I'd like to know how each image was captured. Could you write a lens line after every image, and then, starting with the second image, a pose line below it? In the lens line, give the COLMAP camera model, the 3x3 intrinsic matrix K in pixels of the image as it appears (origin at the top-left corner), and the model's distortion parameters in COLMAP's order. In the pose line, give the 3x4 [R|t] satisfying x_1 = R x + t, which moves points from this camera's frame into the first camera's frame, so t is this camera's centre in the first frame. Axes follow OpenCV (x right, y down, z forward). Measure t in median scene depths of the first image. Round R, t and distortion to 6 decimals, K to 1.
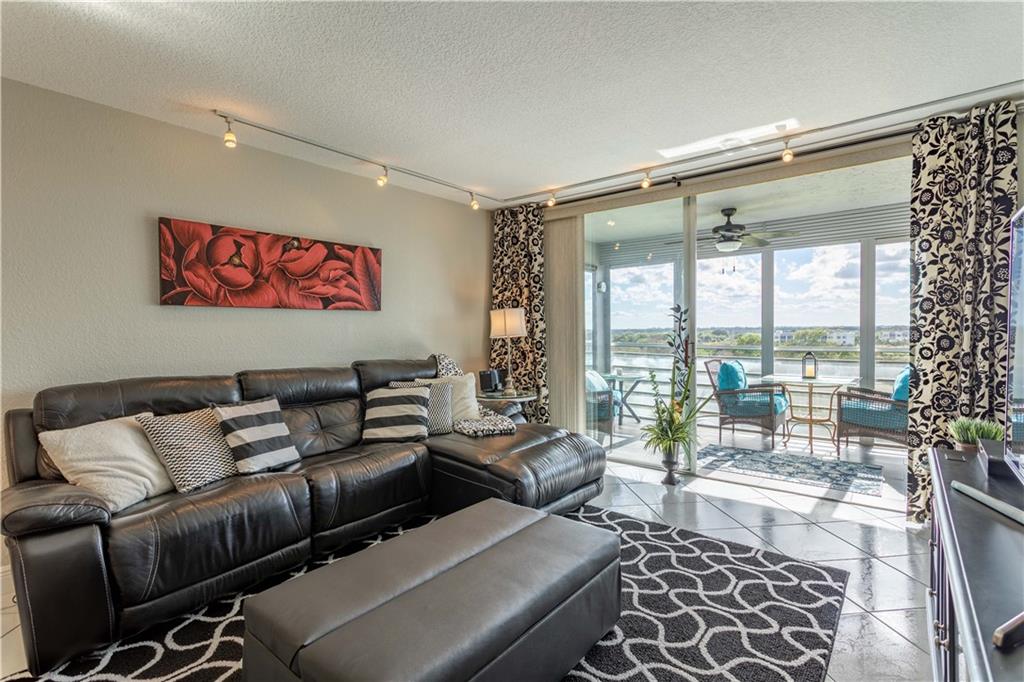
lens RADIAL K [[481.5, 0, 512.0], [0, 481.5, 341.0], [0, 0, 1]] dist [0.000305, 0.000803]
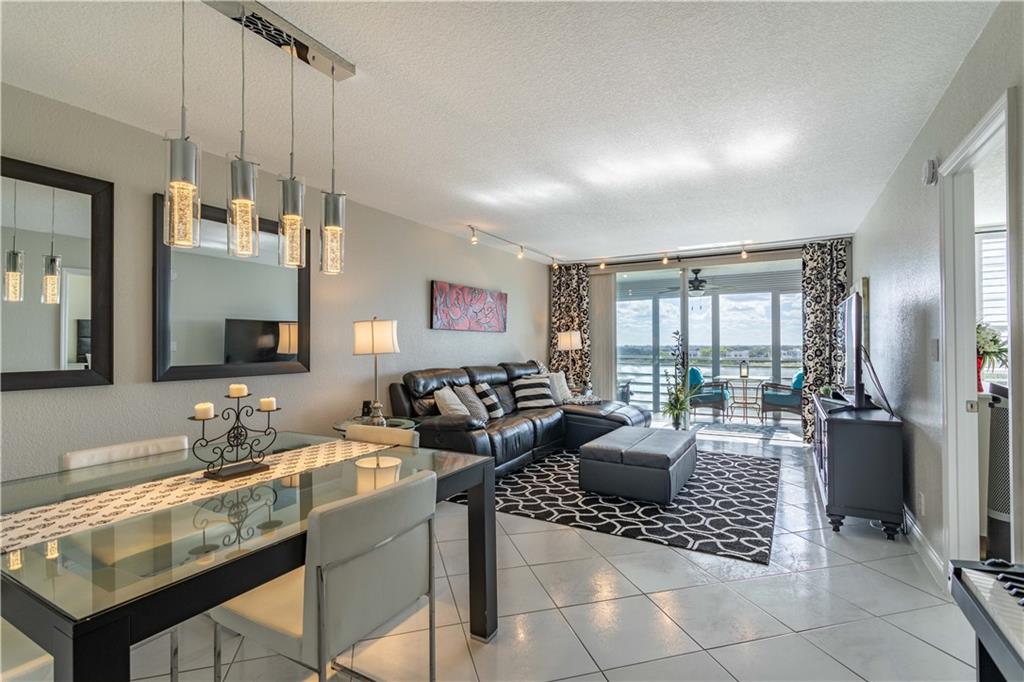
lens RADIAL K [[481.5, 0, 512.0], [0, 481.5, 341.0], [0, 0, 1]] dist [0.000305, 0.000803]
pose [[0.986949, 0.009676, 0.160740, -0.566990], [-0.003942, 0.999346, -0.035949, 0.026829], [-0.160983, 0.034846, 0.986342, -0.642712]]
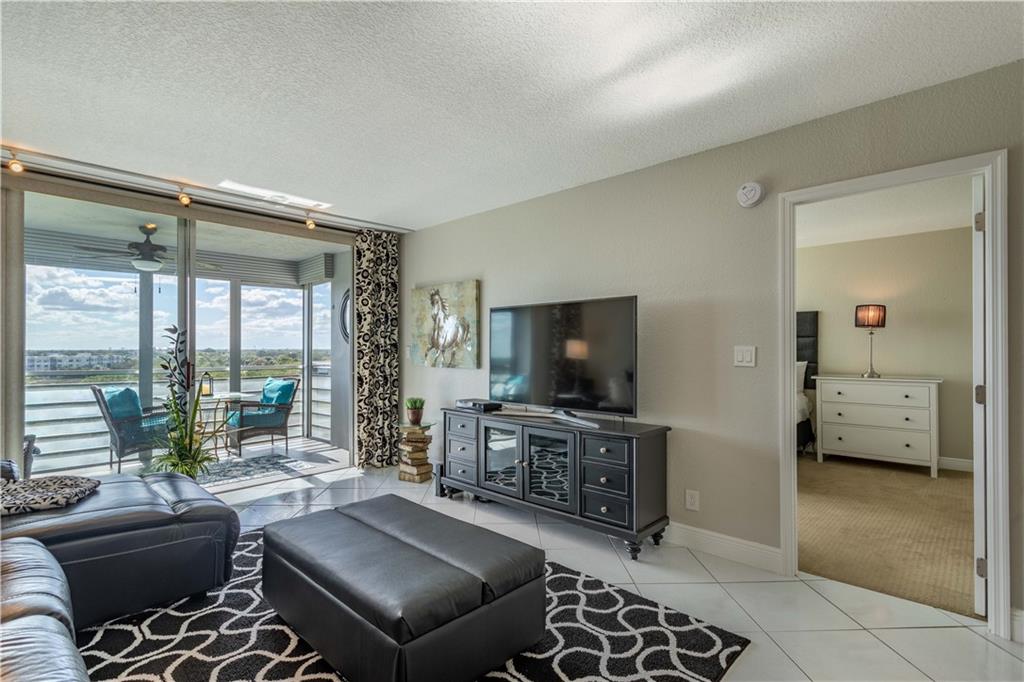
lens RADIAL K [[489.3, 0, 512.7], [0, 489.3, 347.8], [0, 0, 1]] dist [0.003585, -0.000170]
pose [[0.082914, 0.013650, 0.996463, -0.659488], [0.024029, 0.999588, -0.015692, 0.001038], [-0.996267, 0.025245, 0.082552, 0.281864]]
